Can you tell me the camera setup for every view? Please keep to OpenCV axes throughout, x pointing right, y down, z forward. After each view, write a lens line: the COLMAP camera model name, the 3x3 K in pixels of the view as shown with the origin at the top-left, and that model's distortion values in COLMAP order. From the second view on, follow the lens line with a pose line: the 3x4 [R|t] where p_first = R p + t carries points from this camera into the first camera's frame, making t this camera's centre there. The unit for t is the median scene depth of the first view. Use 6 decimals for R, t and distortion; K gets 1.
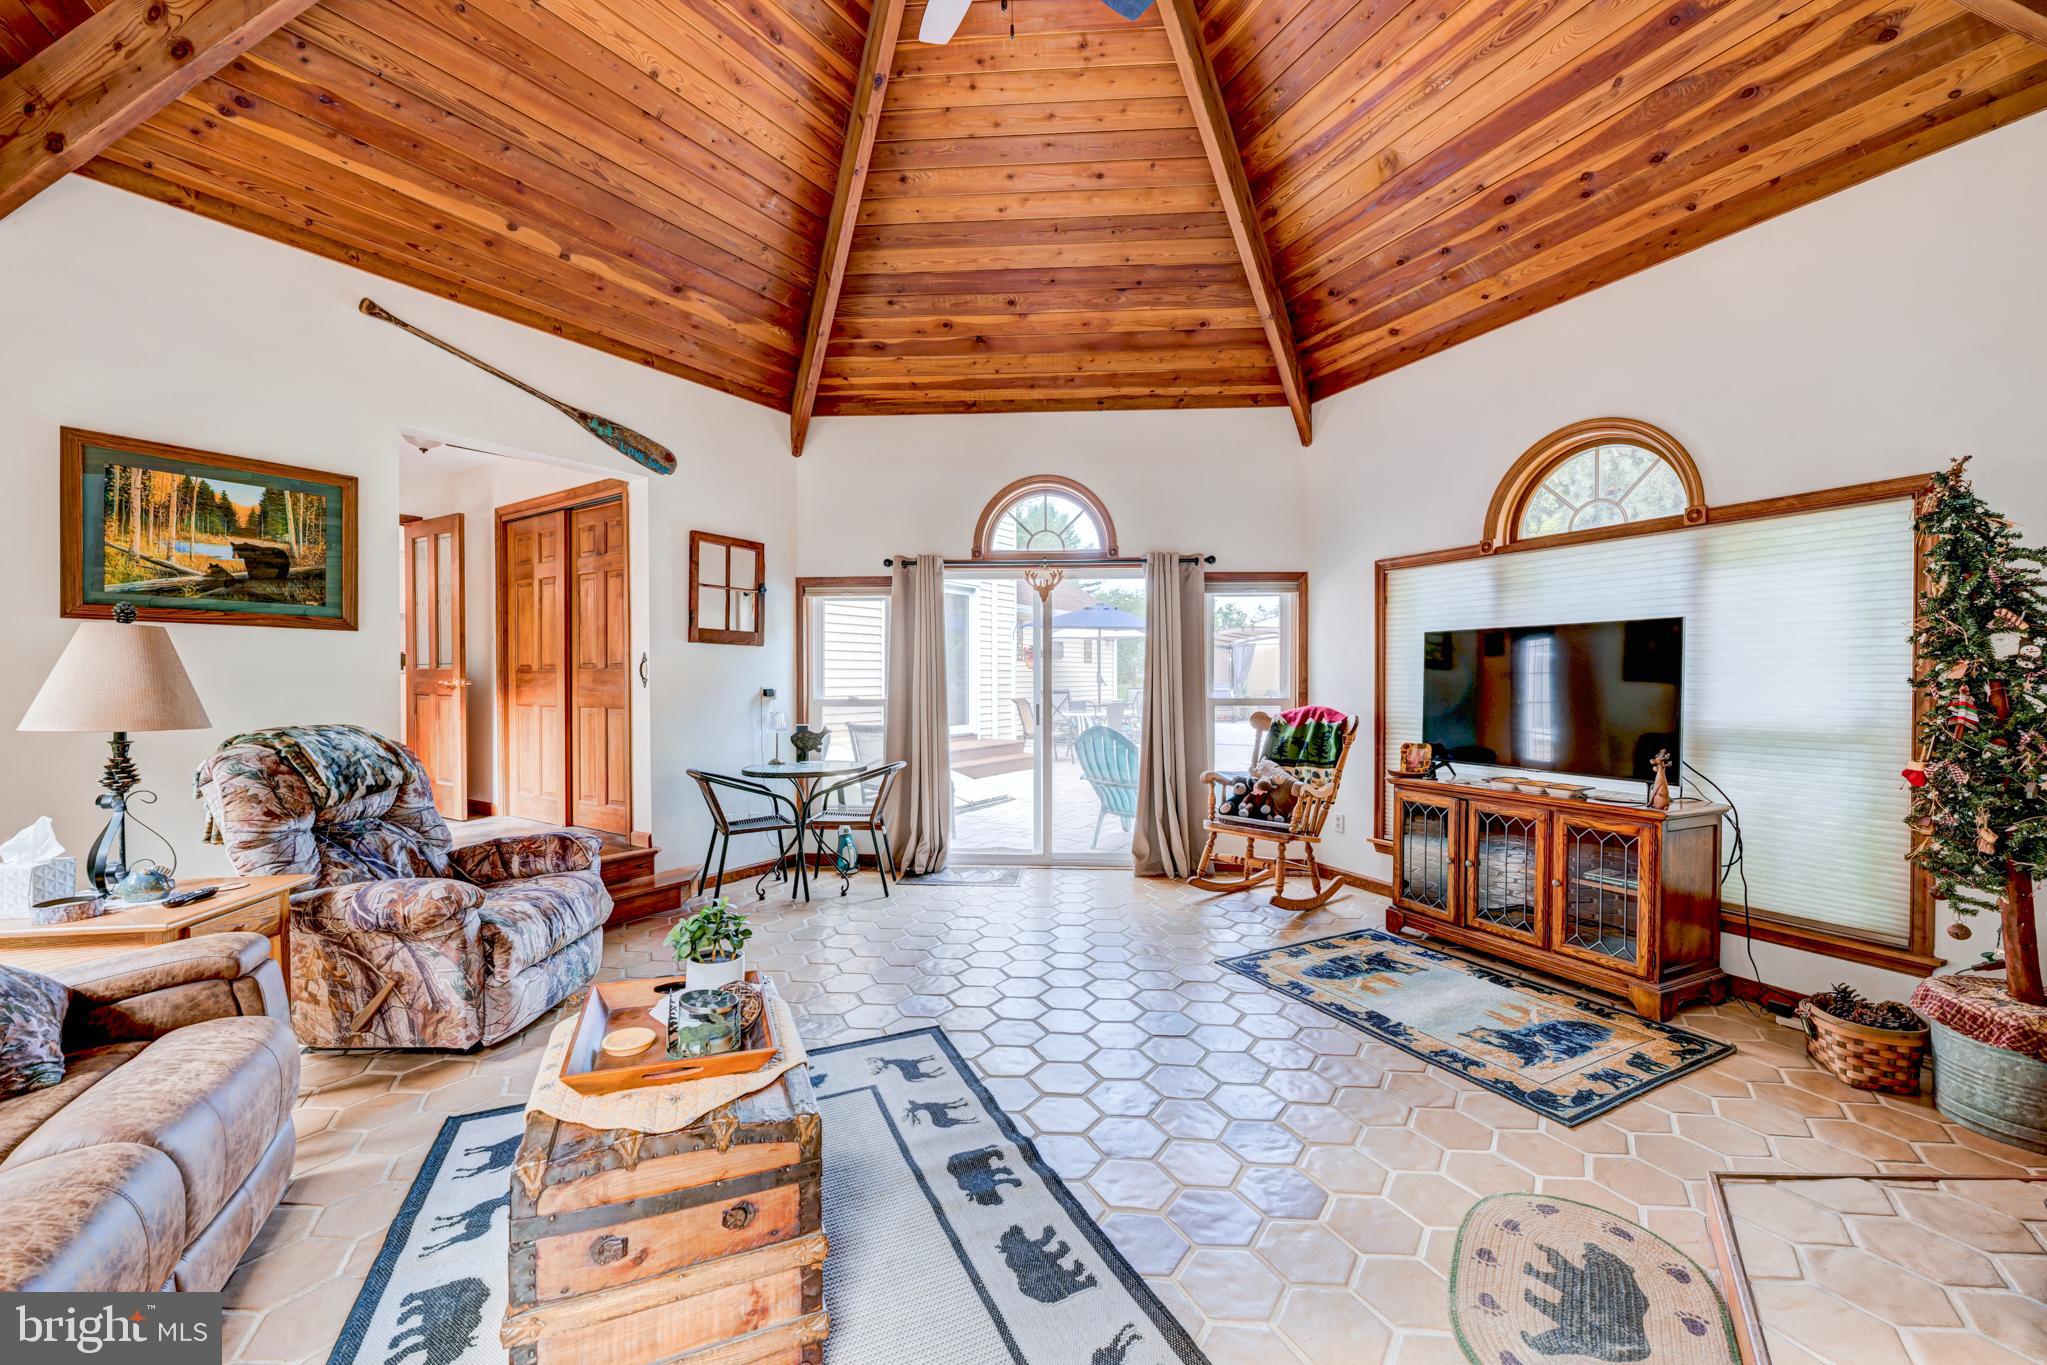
lens RADIAL K [[806.7, 0, 1029.8], [0, 806.7, 686.2], [0, 0, 1]] dist [-0.002252, -0.000077]
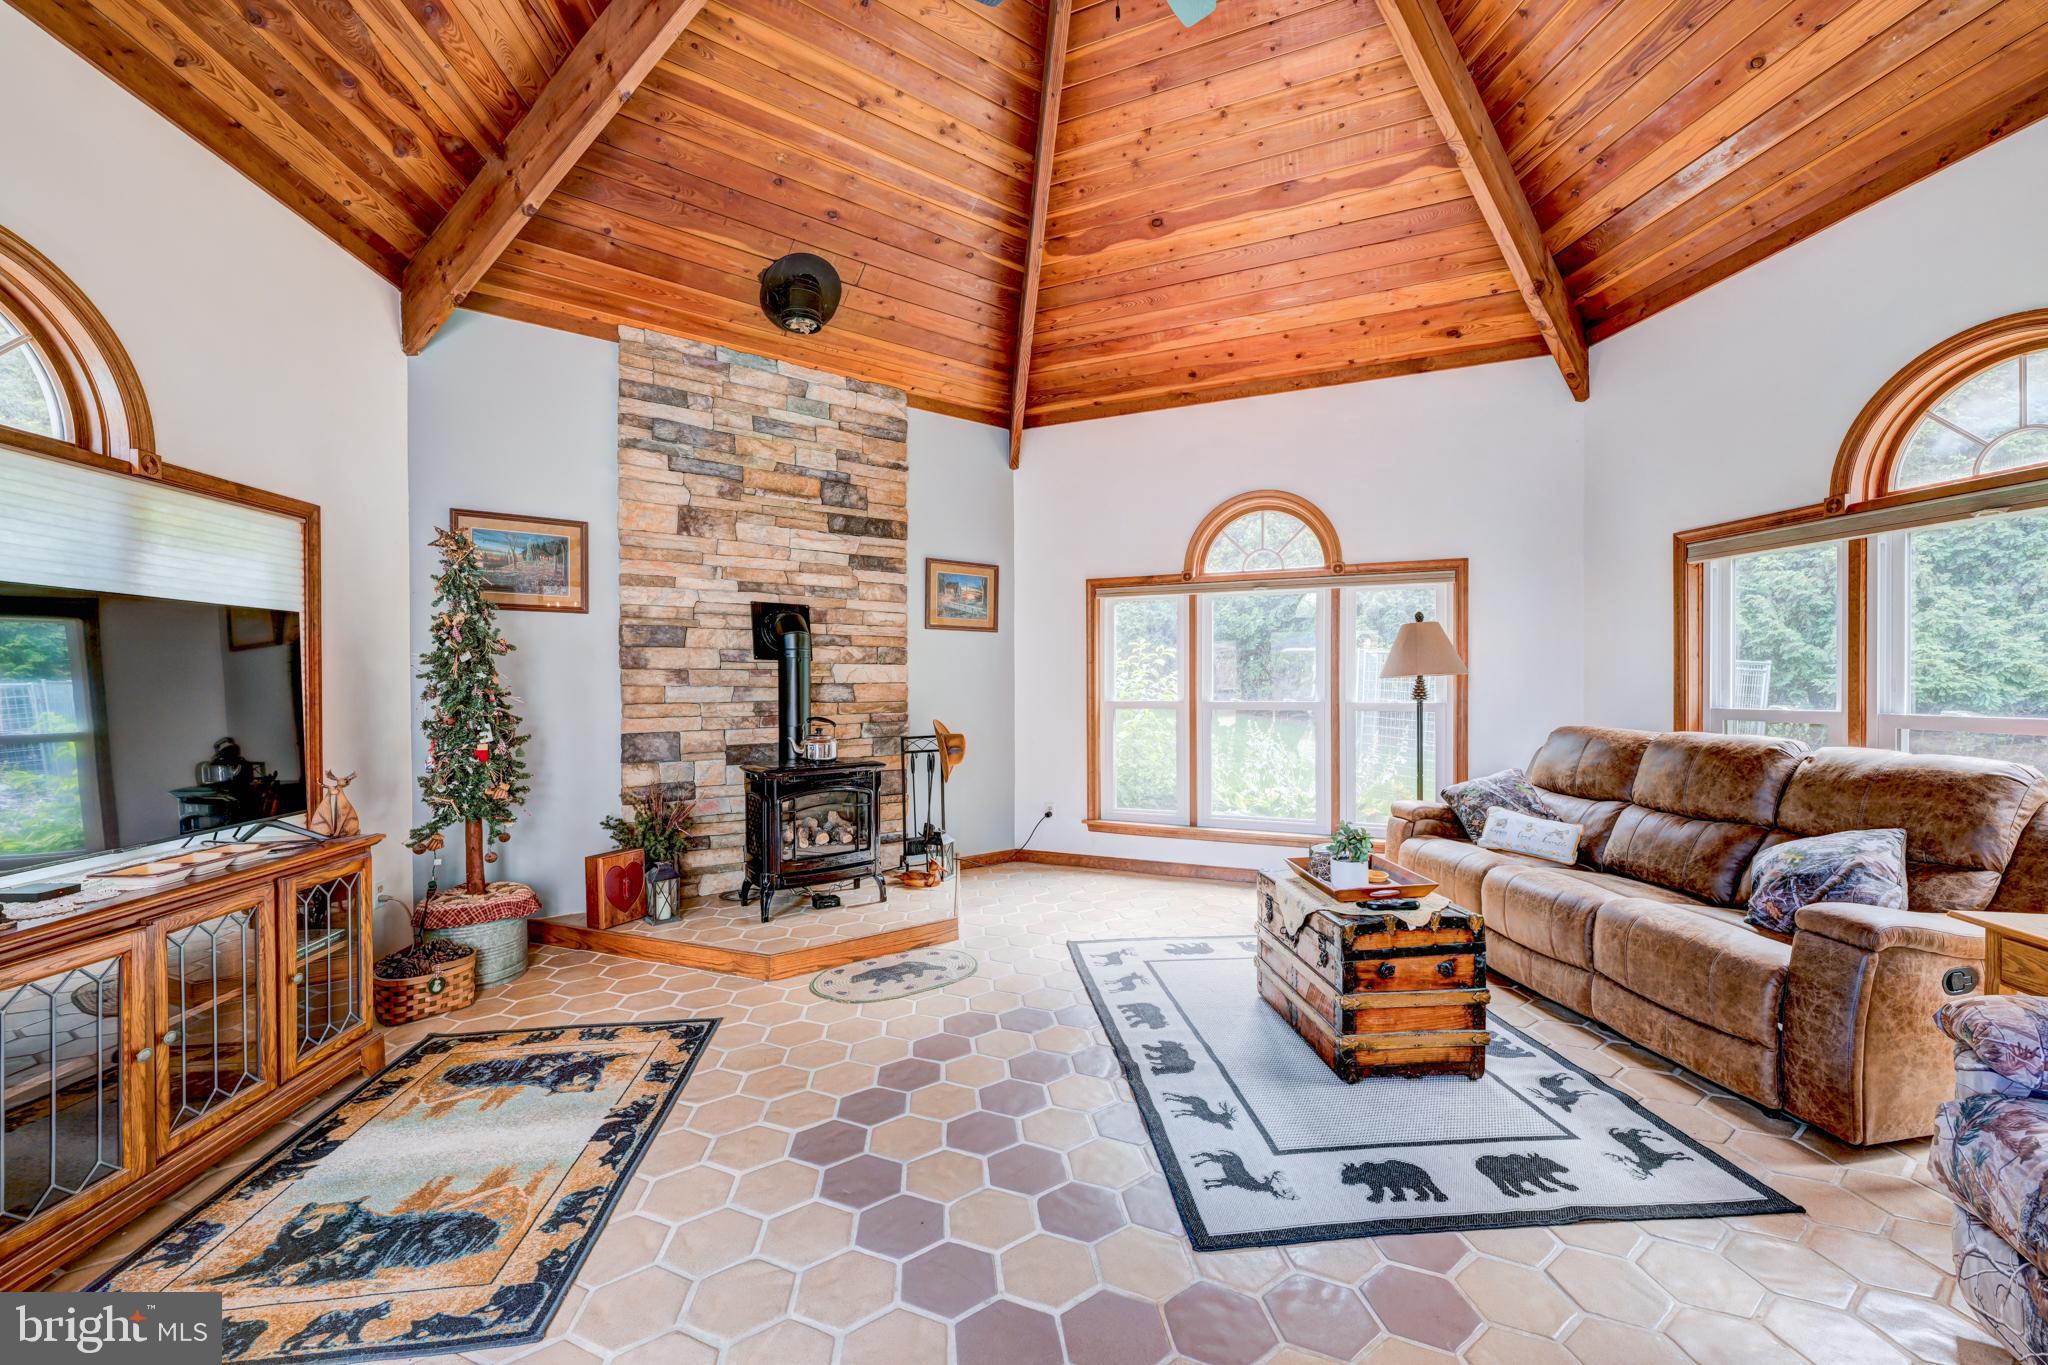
lens RADIAL K [[807.1, 0, 1030.3], [0, 807.1, 686.2], [0, 0, 1]] dist [-0.002252, -0.000077]
pose [[-0.942642, 0.002480, 0.333796, -0.209537], [0.008782, 0.999811, 0.017373, -0.017679], [-0.333689, 0.019308, -0.942485, 1.684522]]
